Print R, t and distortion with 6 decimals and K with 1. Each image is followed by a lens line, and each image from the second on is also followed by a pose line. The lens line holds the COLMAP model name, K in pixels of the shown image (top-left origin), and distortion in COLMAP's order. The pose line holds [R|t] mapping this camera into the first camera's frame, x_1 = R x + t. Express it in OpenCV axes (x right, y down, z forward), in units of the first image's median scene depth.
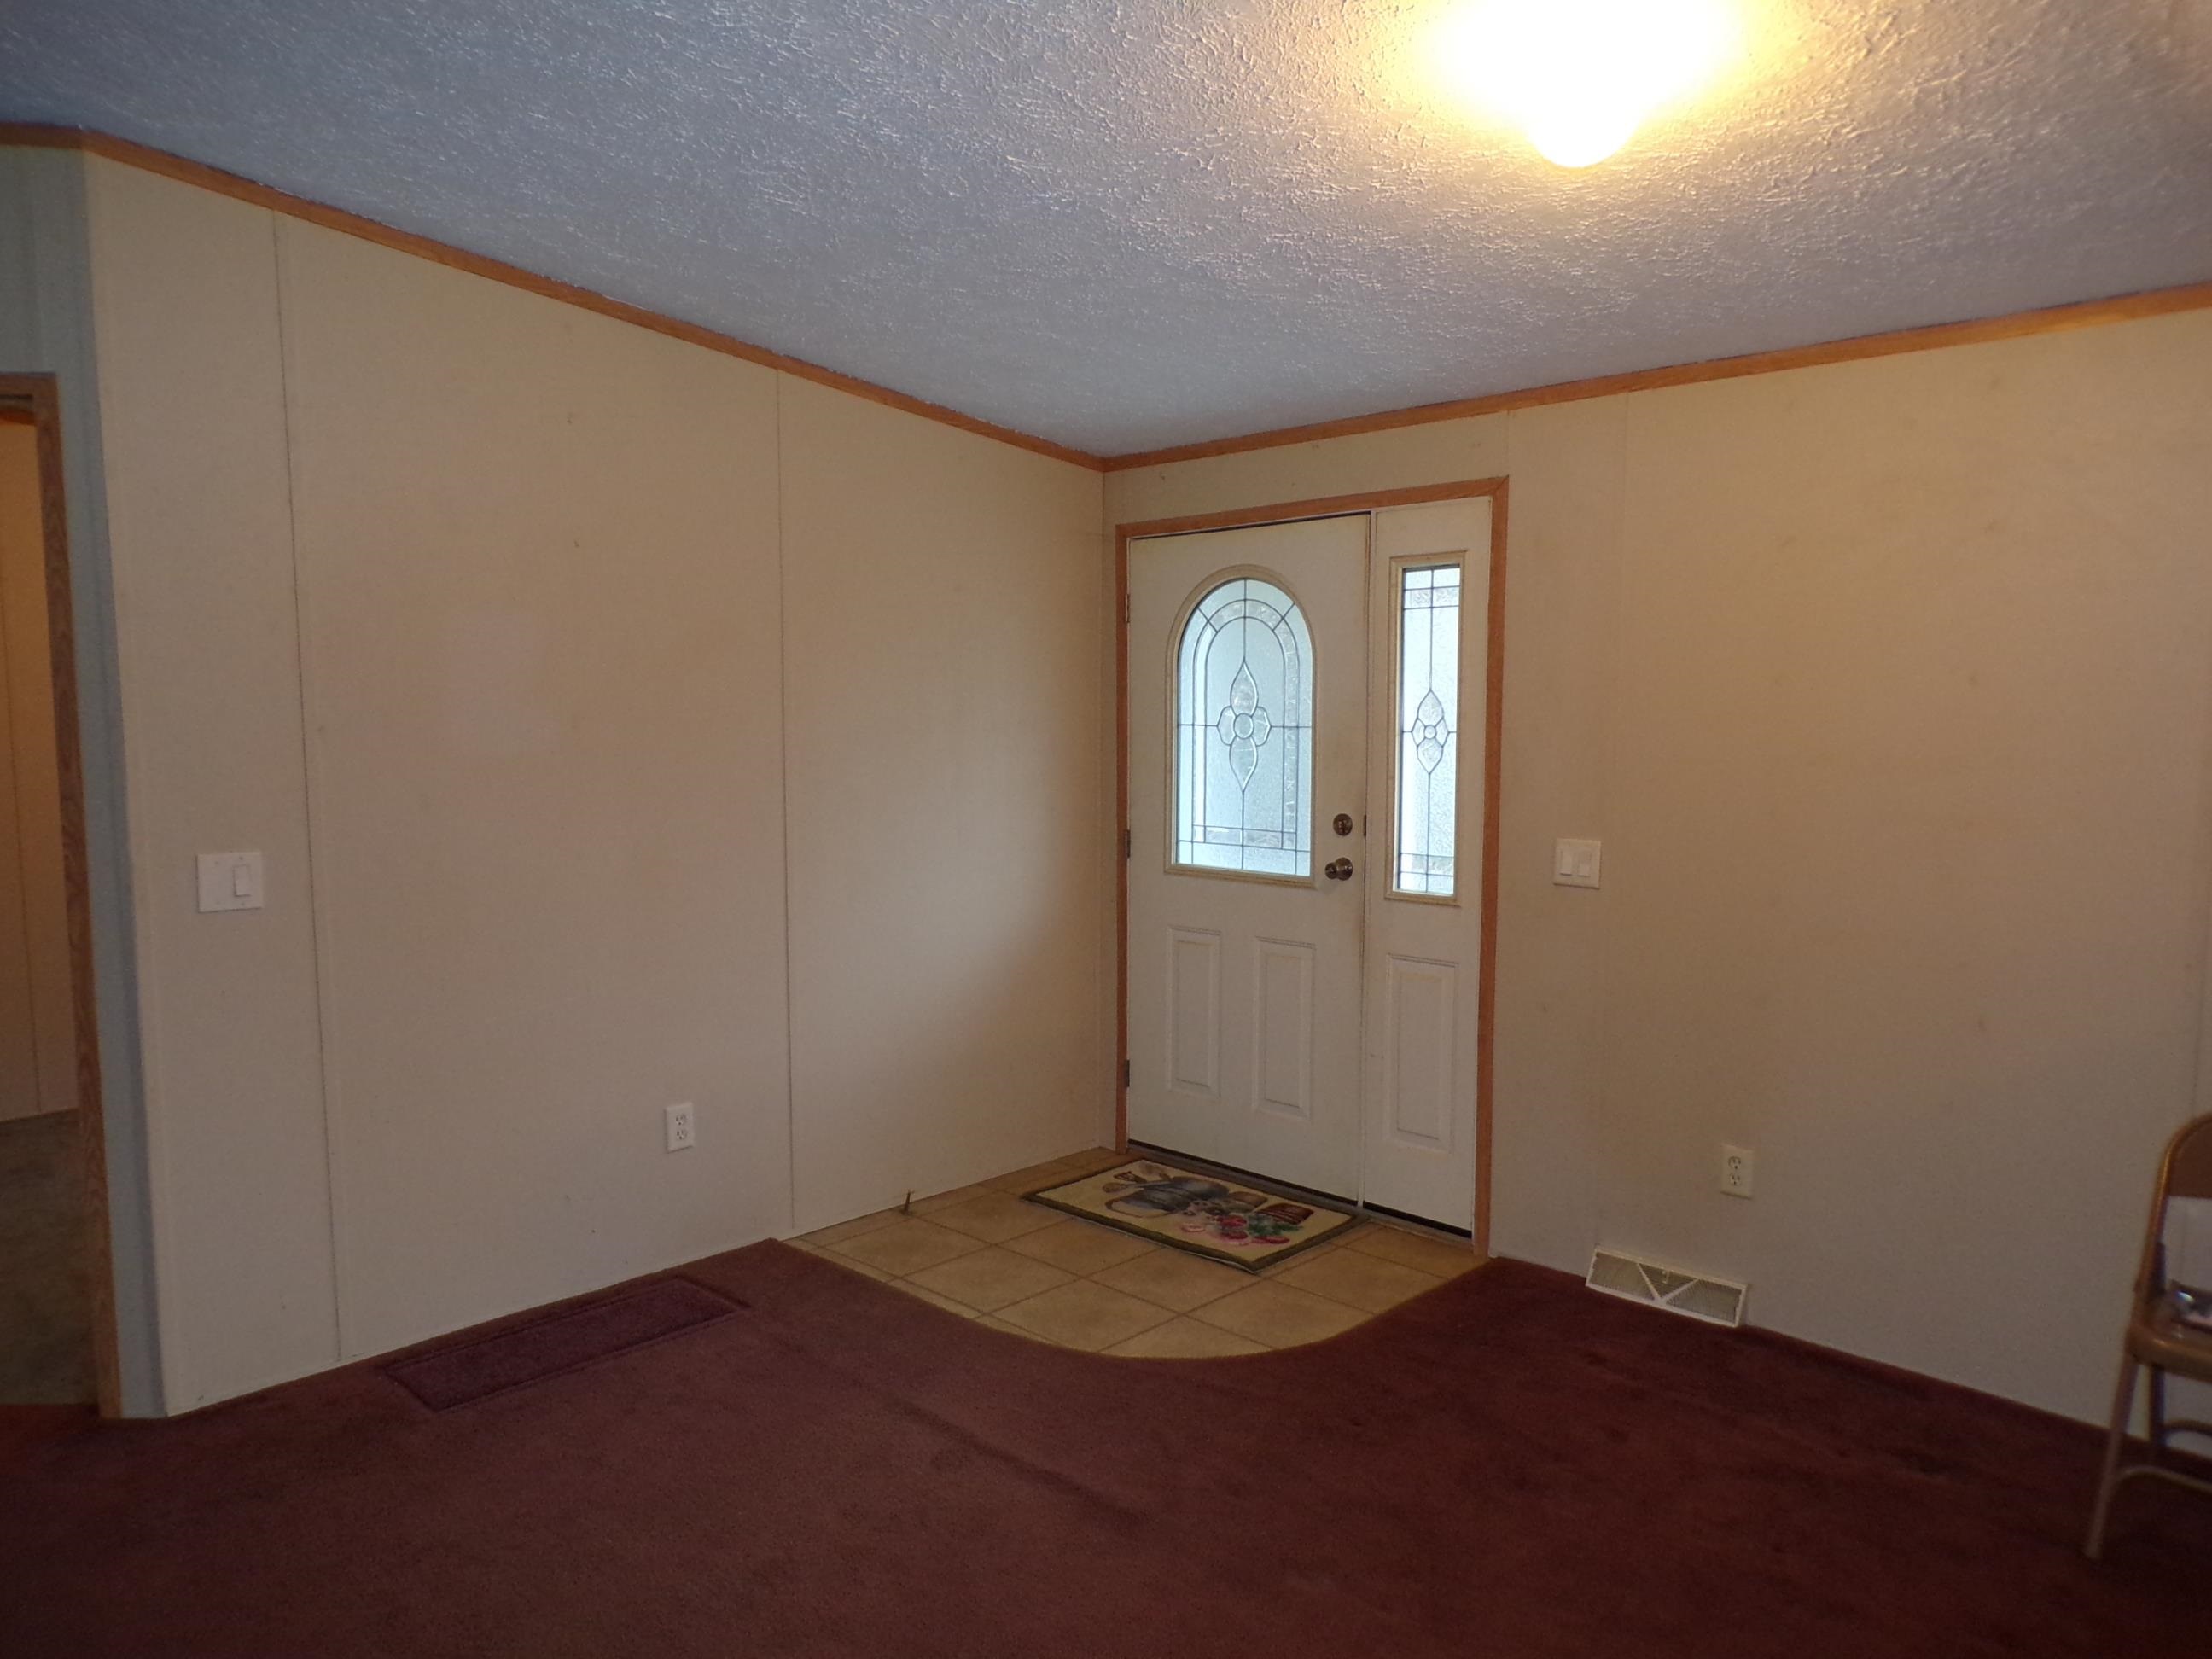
lens RADIAL K [[1500.9, 0, 1094.3], [0, 1500.9, 843.7], [0, 0, 1]] dist [-0.031767, 0.037762]
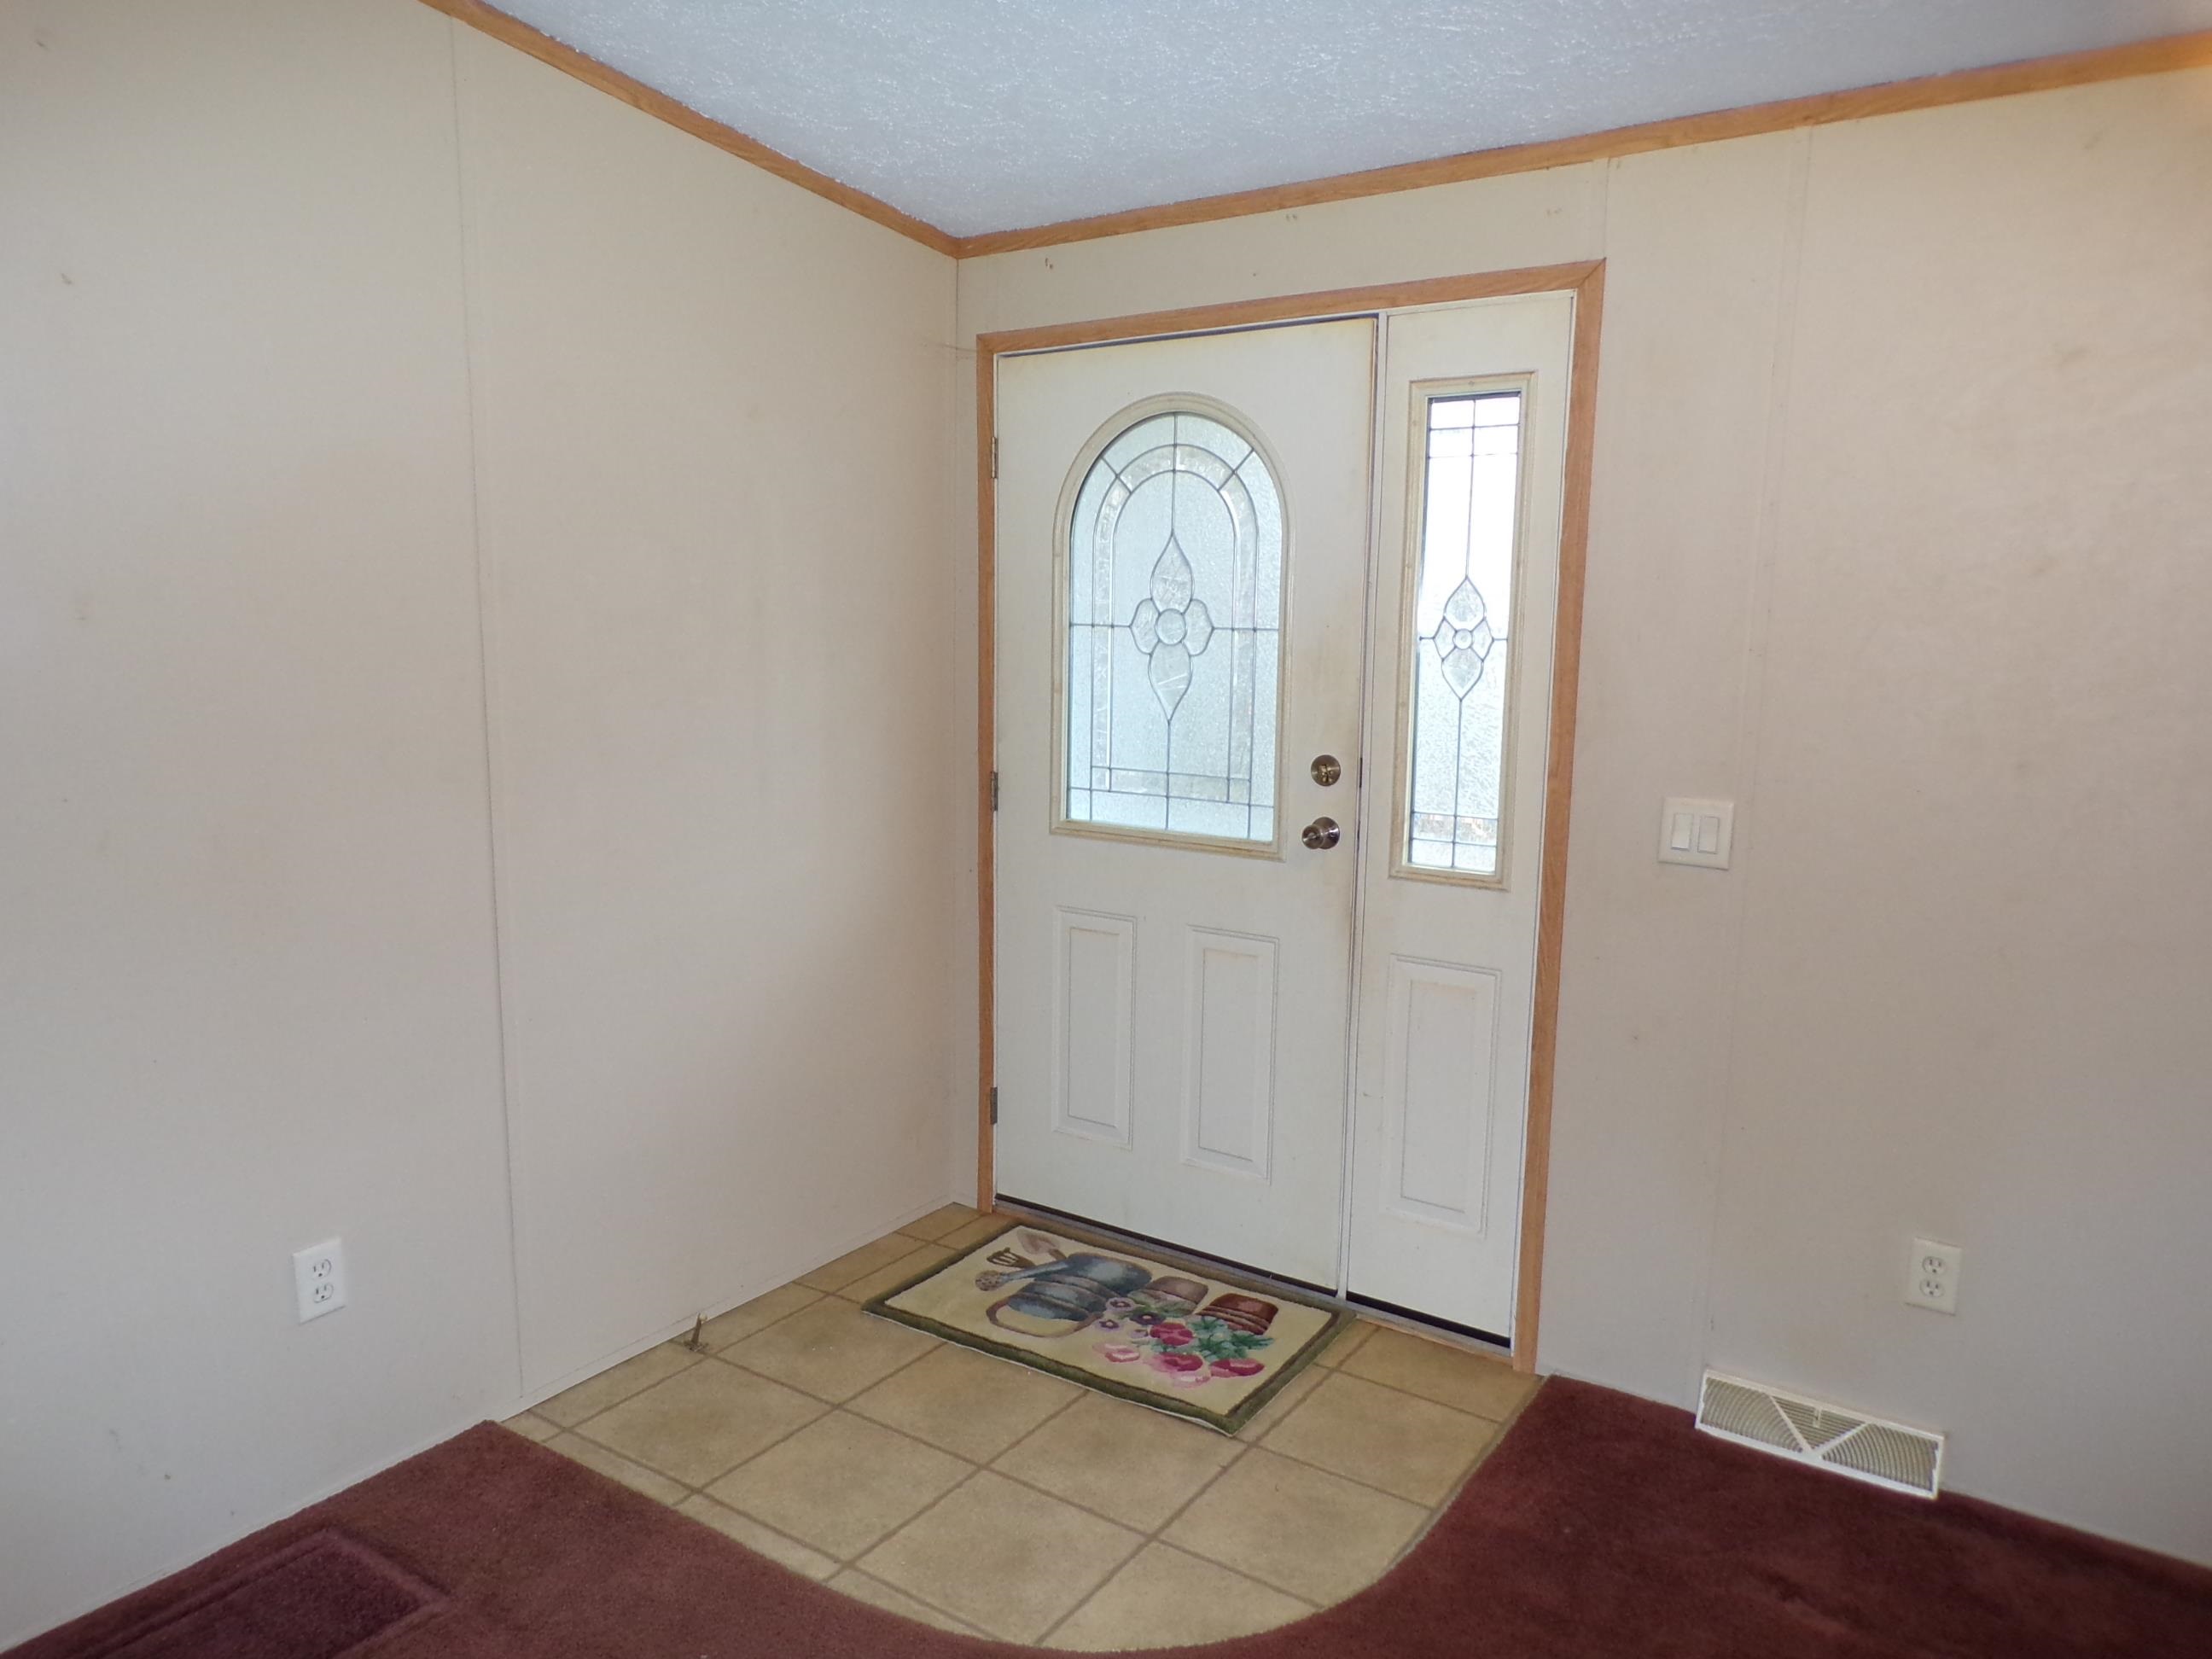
lens RADIAL K [[1500.9, 0, 1094.3], [0, 1500.9, 843.7], [0, 0, 1]] dist [-0.031767, 0.037762]
pose [[0.984752, -0.013470, 0.173441, -0.064425], [0.002118, 0.997852, 0.065476, -0.025194], [-0.173950, -0.064111, 0.982665, 0.334909]]
